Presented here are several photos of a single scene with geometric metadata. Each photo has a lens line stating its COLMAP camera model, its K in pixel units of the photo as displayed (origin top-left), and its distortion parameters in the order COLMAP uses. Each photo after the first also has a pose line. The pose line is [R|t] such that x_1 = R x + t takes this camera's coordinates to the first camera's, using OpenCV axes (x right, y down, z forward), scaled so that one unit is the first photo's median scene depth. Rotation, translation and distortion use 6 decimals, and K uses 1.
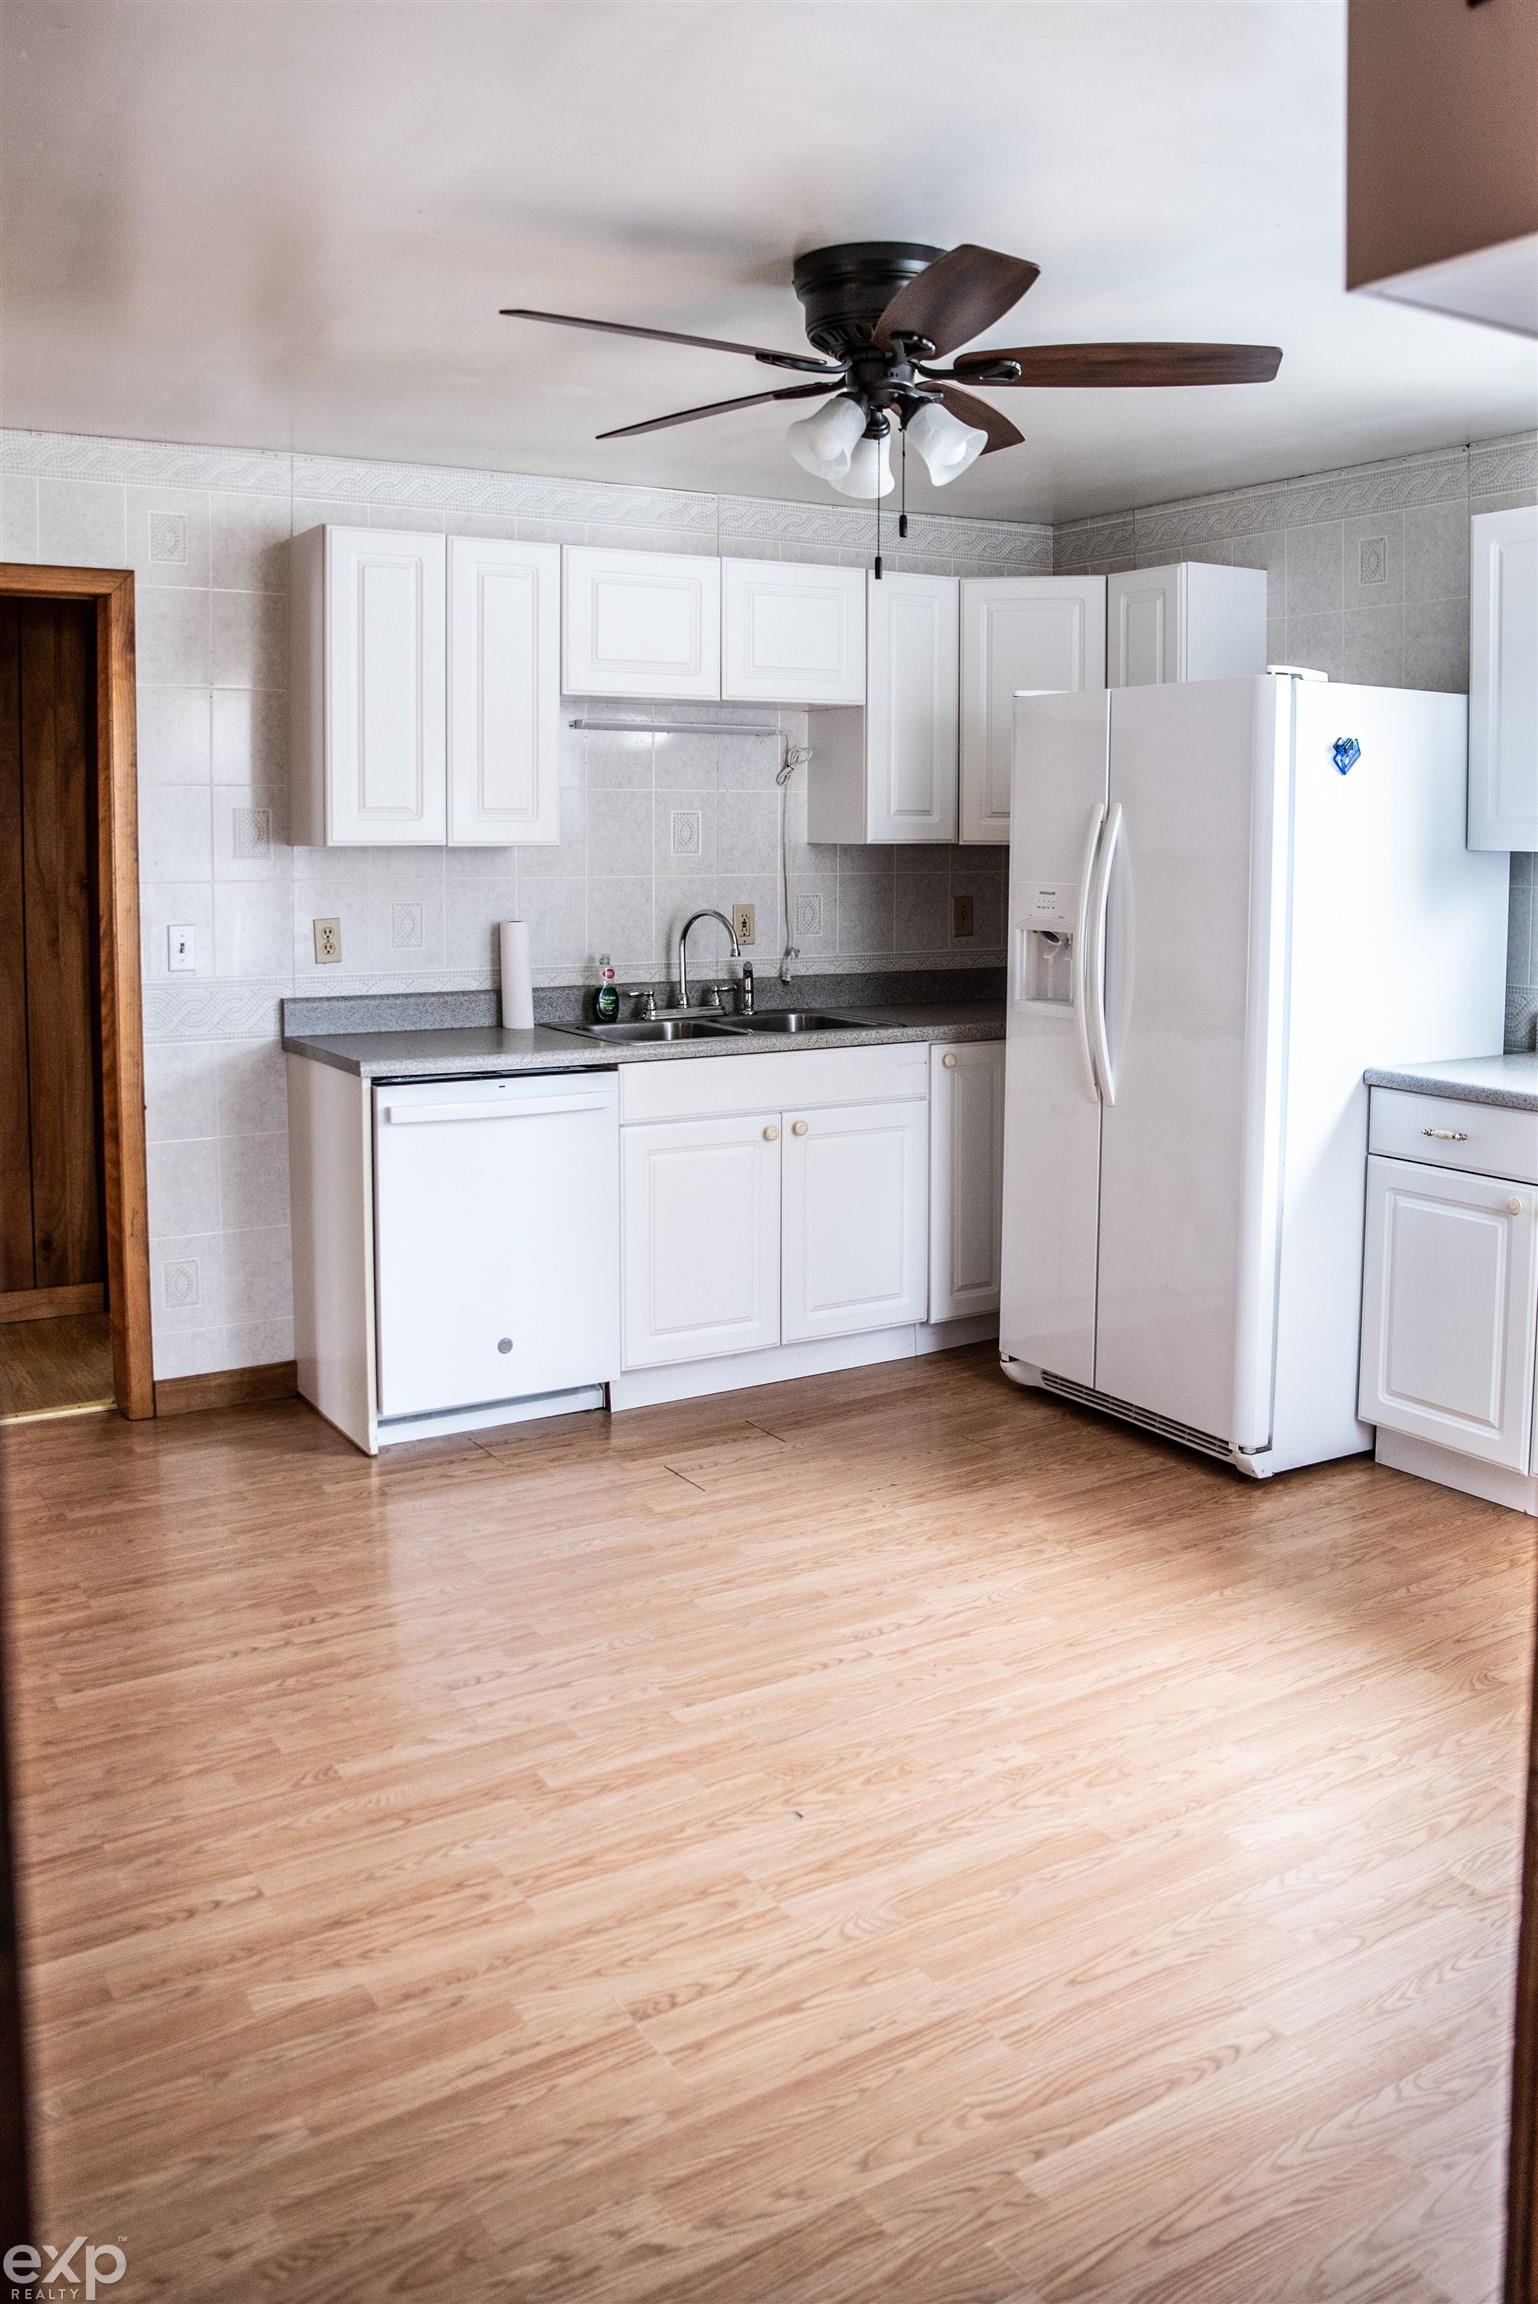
lens RADIAL K [[1788.8, 0, 769.5], [0, 1788.8, 965.3], [0, 0, 1]] dist [-0.132777, 0.057104]
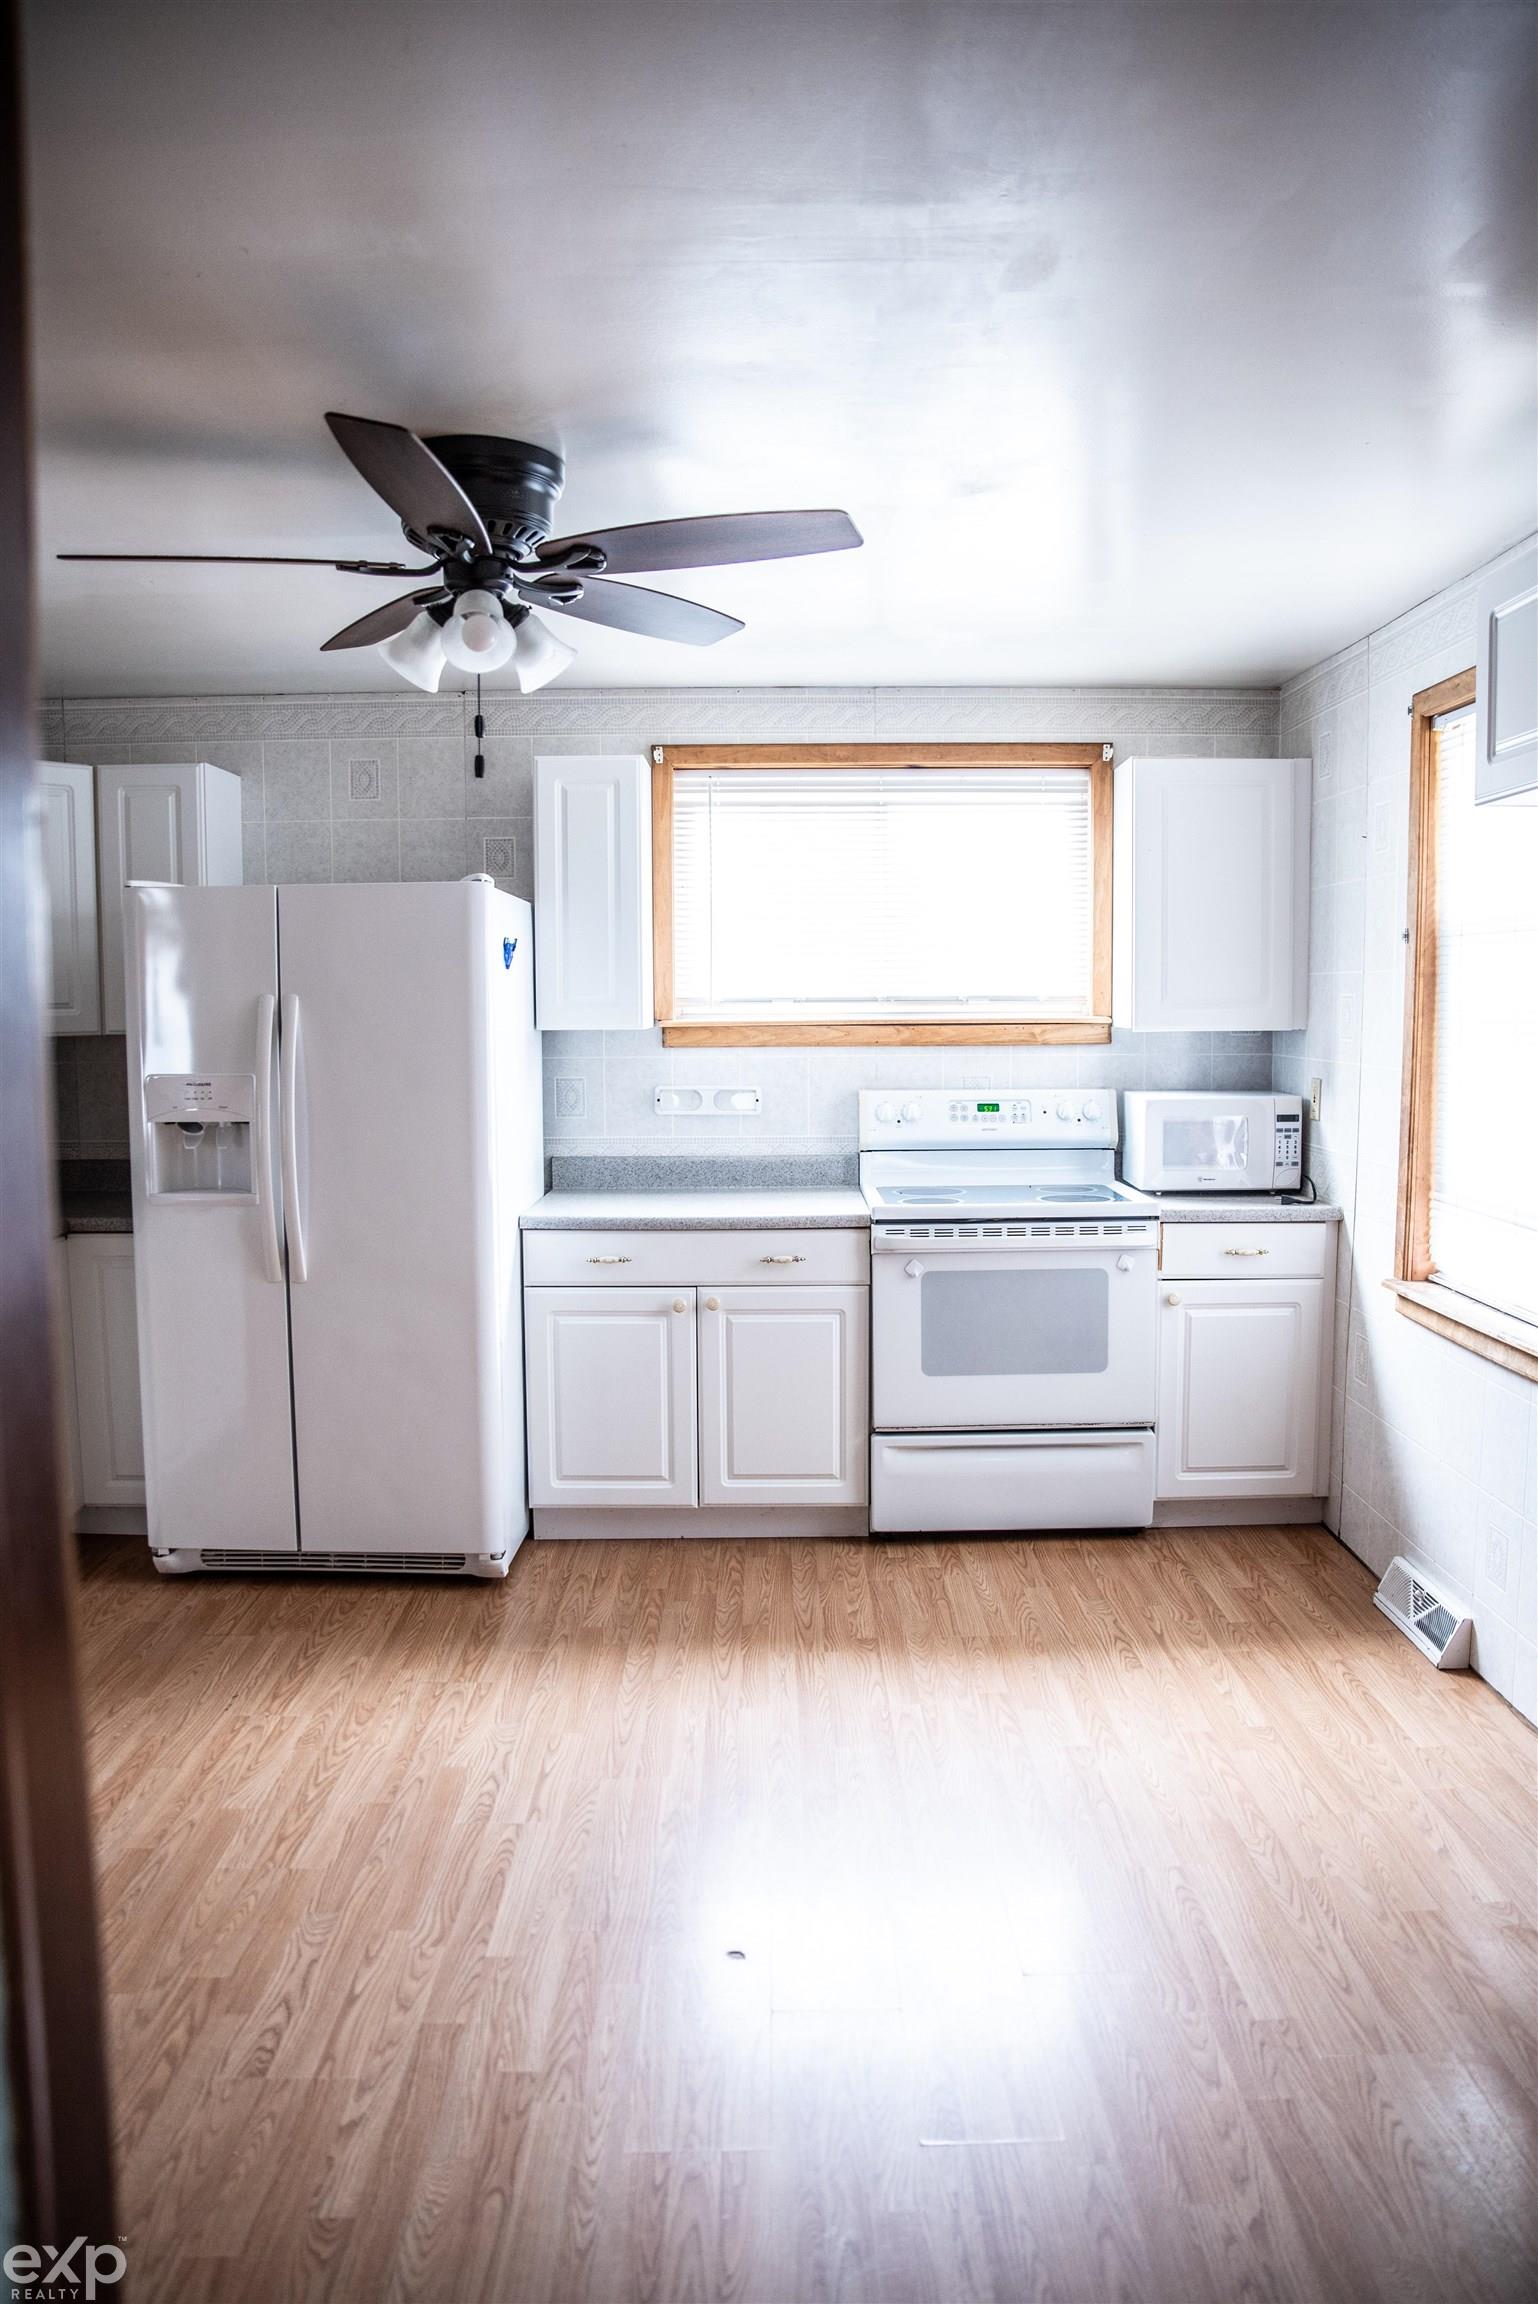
lens RADIAL K [[1541.1, 0, 769.0], [0, 1541.1, 1152.0], [0, 0, 1]] dist [-0.141451, 0.086172]
pose [[0.526094, -0.085692, 0.846098, -0.457124], [0.067541, 0.995978, 0.058876, -0.035027], [-0.847740, 0.026172, 0.529766, 0.313108]]
